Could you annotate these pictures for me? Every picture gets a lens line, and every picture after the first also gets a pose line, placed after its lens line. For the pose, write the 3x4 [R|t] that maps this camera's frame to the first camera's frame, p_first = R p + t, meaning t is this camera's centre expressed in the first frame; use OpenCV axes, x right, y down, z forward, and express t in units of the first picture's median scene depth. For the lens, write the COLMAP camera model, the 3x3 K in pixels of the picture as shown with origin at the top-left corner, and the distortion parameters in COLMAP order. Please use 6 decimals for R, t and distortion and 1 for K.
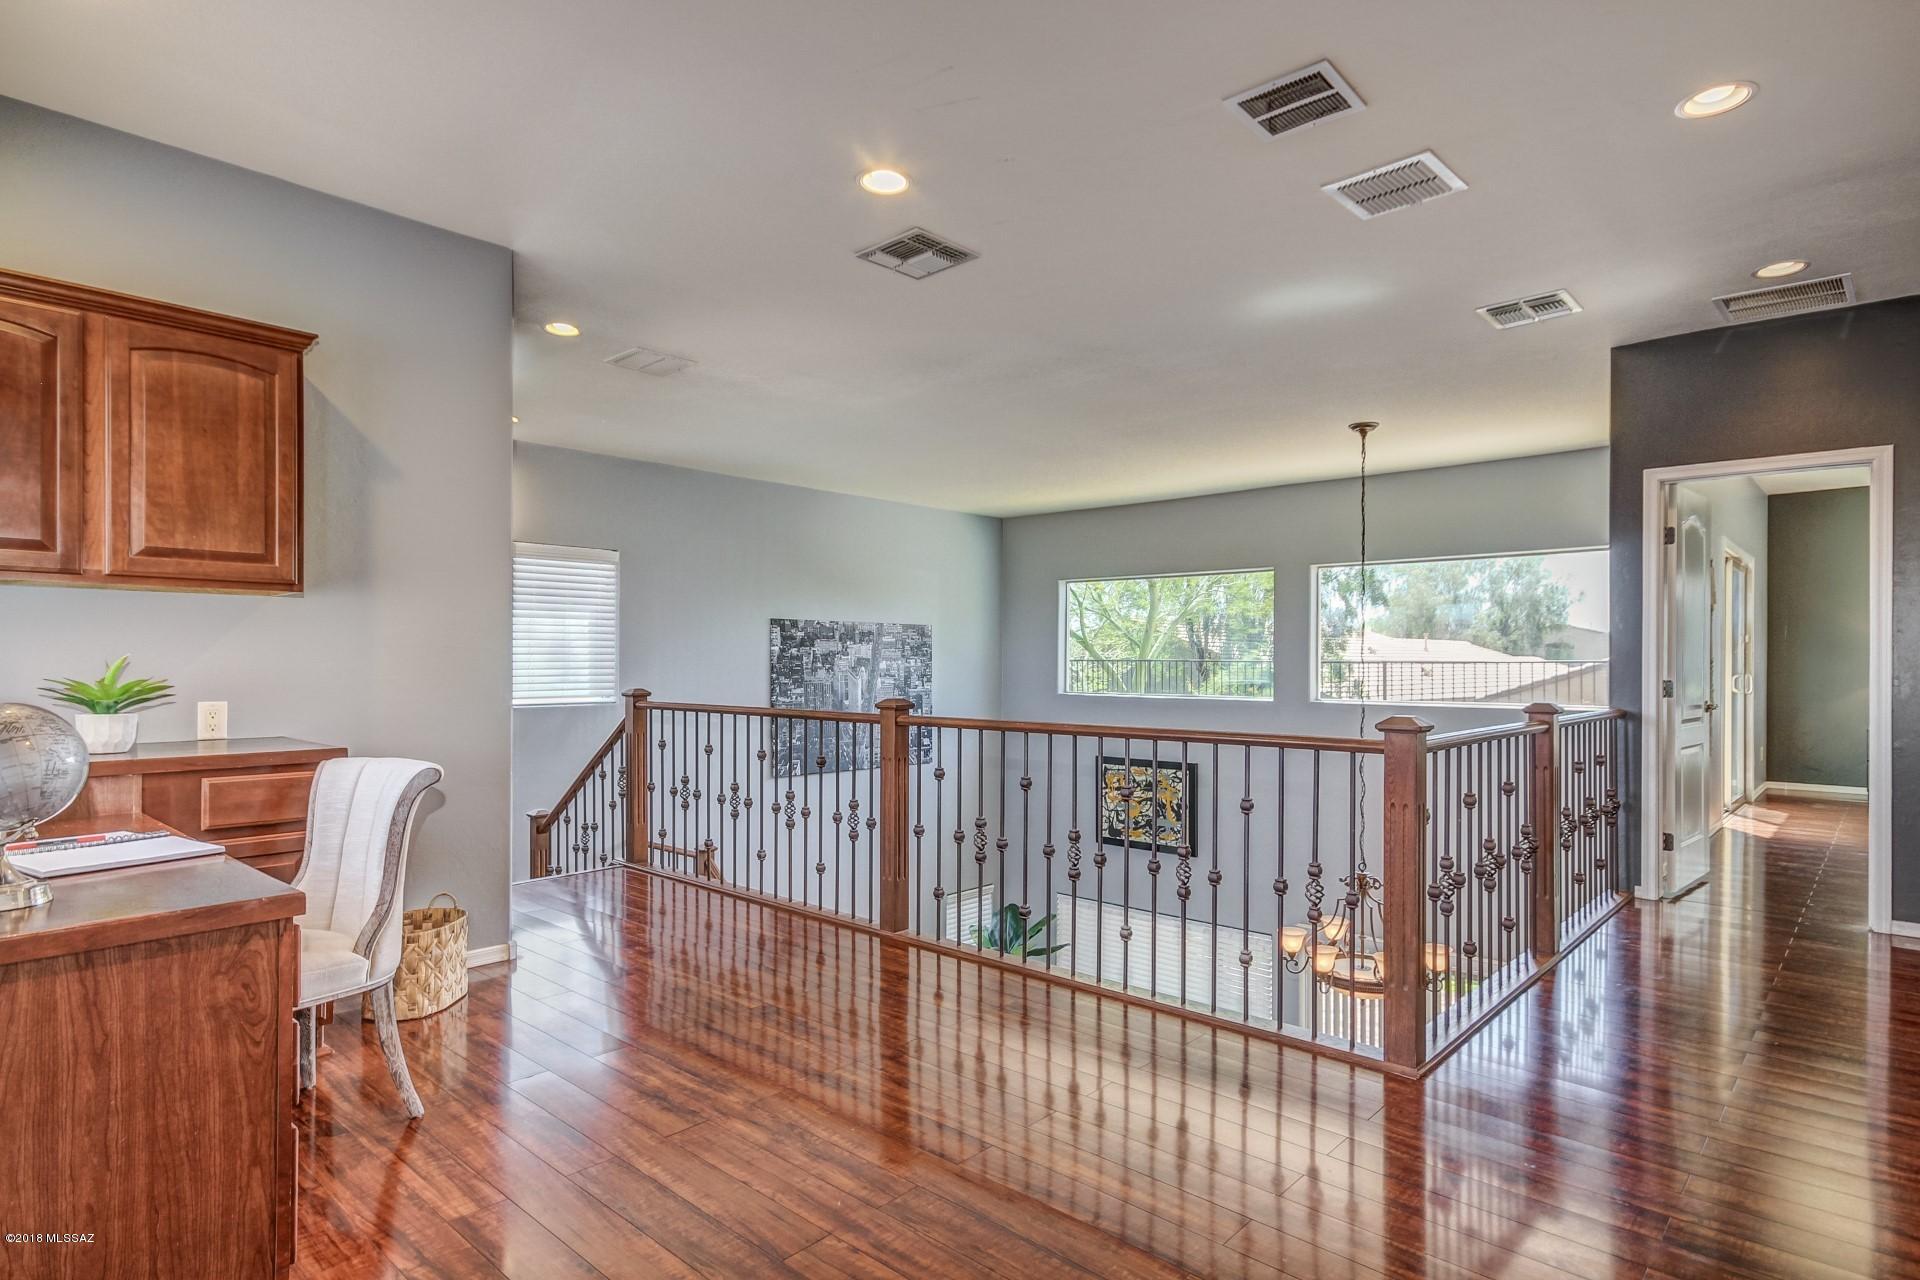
lens RADIAL K [[1017.2, 0, 969.4], [0, 1017.2, 643.1], [0, 0, 1]] dist [0.024325, -0.002469]
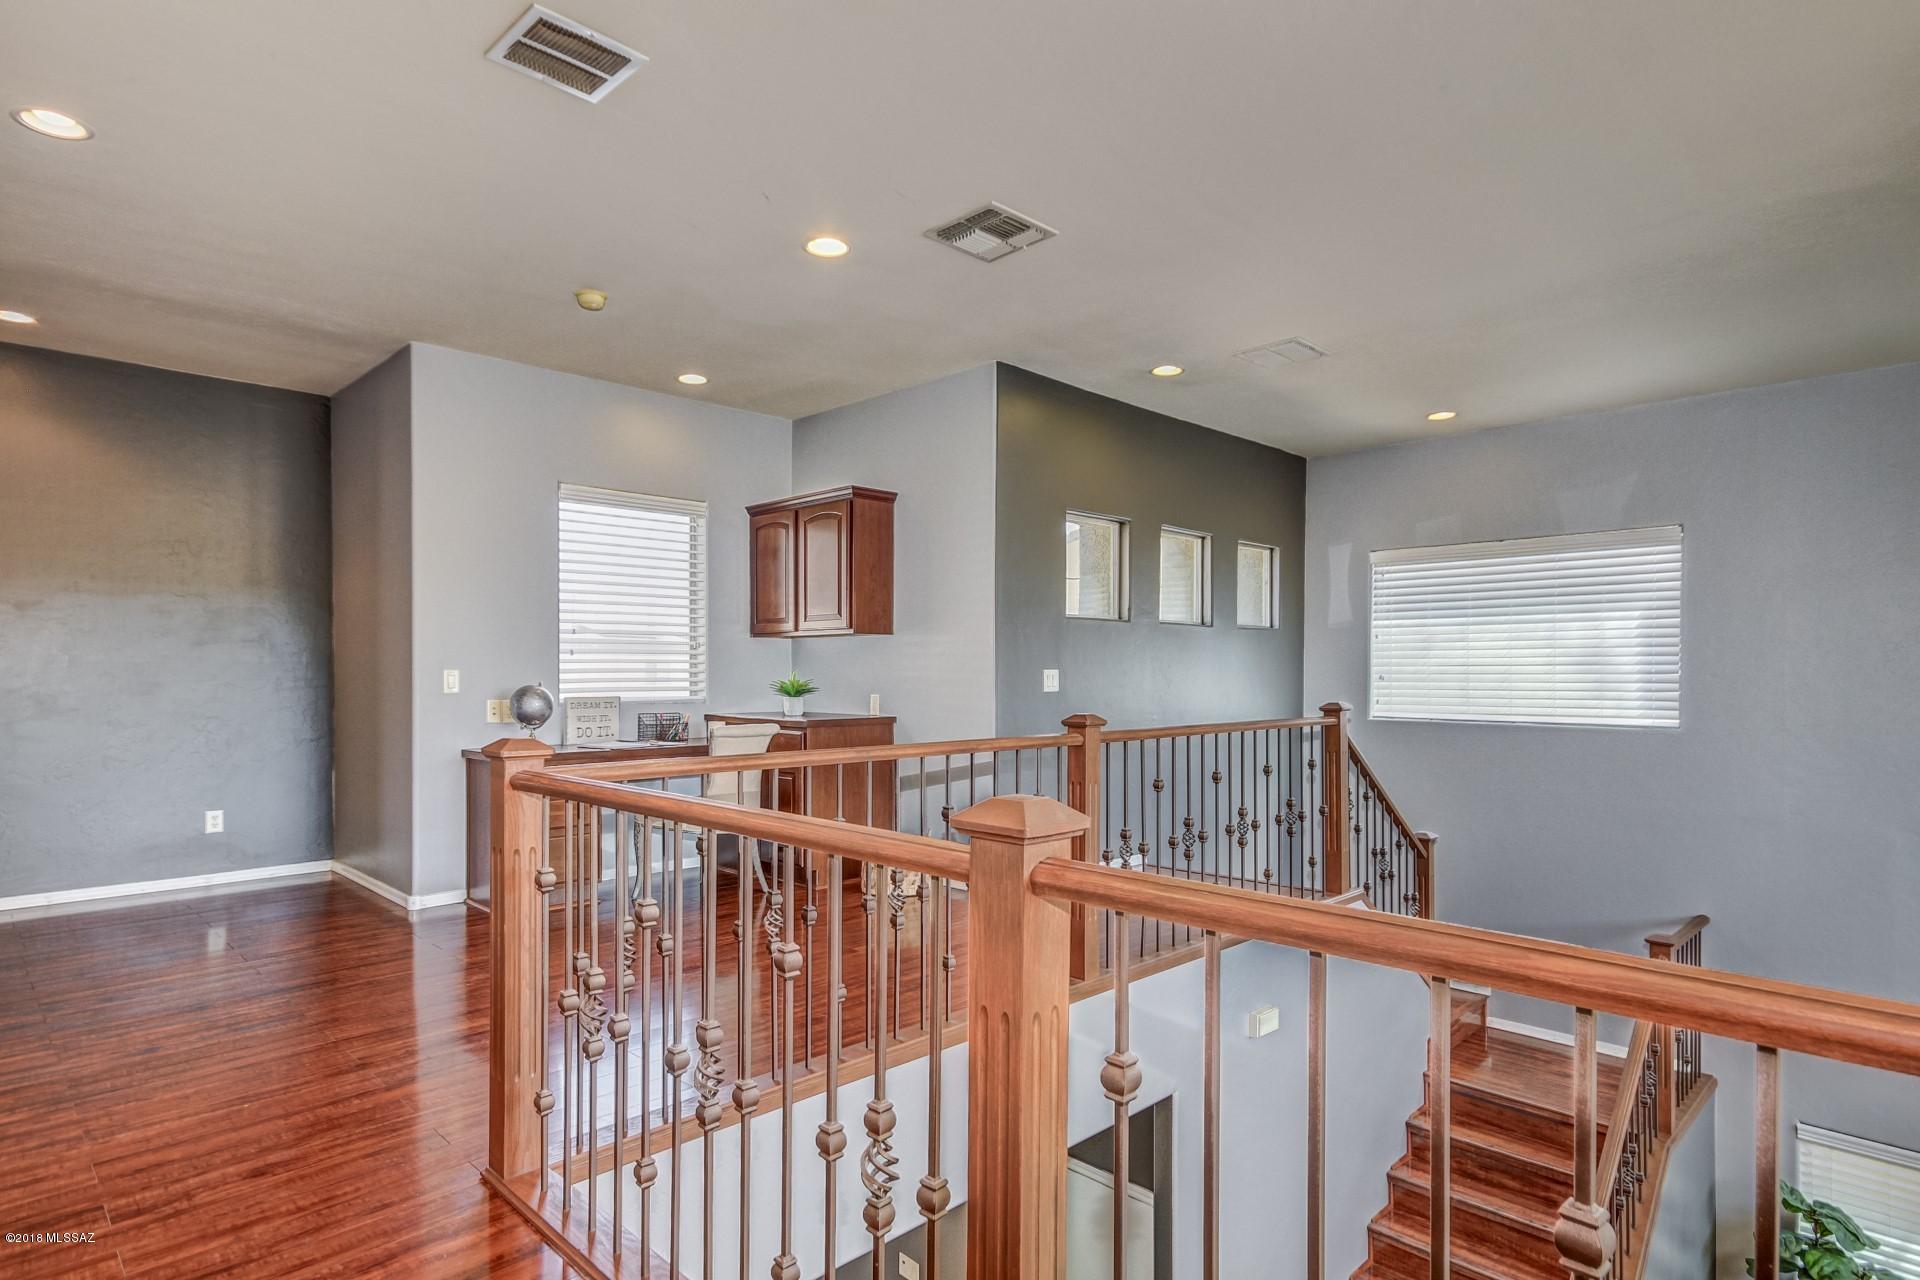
lens RADIAL K [[1017.2, 0, 962.4], [0, 1017.2, 653.1], [0, 0, 1]] dist [0.024325, -0.002469]
pose [[0.041809, 0.007596, 0.999097, -1.044233], [-0.000590, 0.999971, -0.007578, 0.010620], [-0.999125, -0.000273, 0.041812, 1.129044]]
